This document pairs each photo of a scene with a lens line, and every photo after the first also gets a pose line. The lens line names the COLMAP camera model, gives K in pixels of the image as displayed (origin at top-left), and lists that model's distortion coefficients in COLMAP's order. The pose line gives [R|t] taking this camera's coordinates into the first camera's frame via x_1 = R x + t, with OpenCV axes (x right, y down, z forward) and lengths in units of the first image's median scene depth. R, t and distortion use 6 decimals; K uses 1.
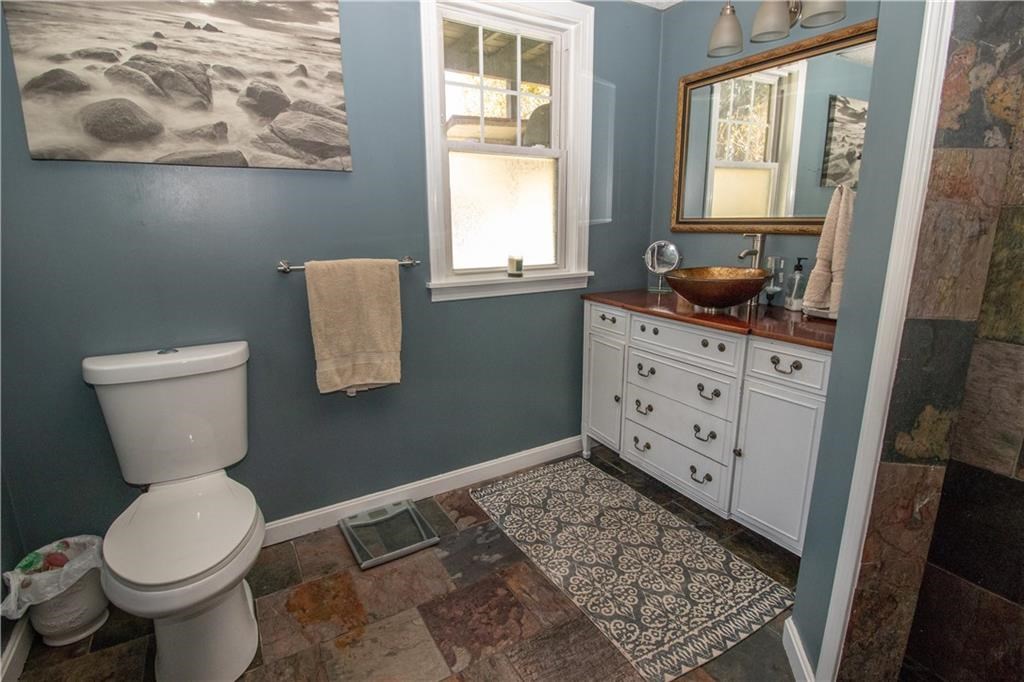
lens RADIAL K [[483.9, 0, 511.8], [0, 483.9, 337.3], [0, 0, 1]] dist [-0.004751, -0.011437]
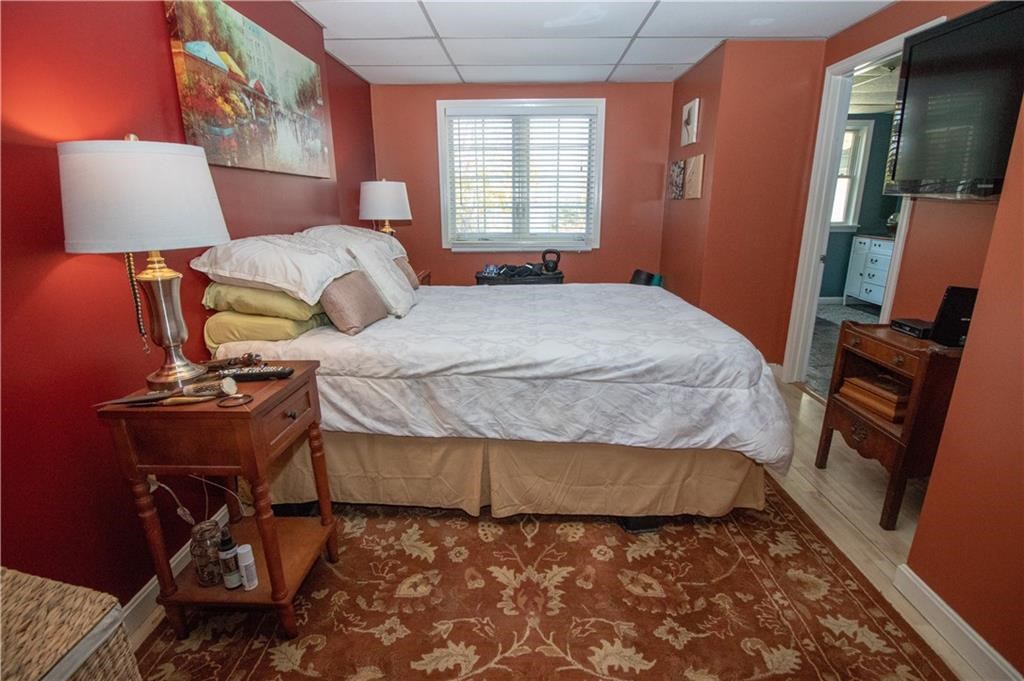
lens RADIAL K [[483.9, 0, 513.4], [0, 483.9, 339.3], [0, 0, 1]] dist [-0.004751, -0.011437]
pose [[0.850199, 0.145552, -0.505941, -0.007163], [-0.122601, 0.989339, 0.078596, 0.472657], [0.511986, -0.004794, 0.858980, -2.039431]]
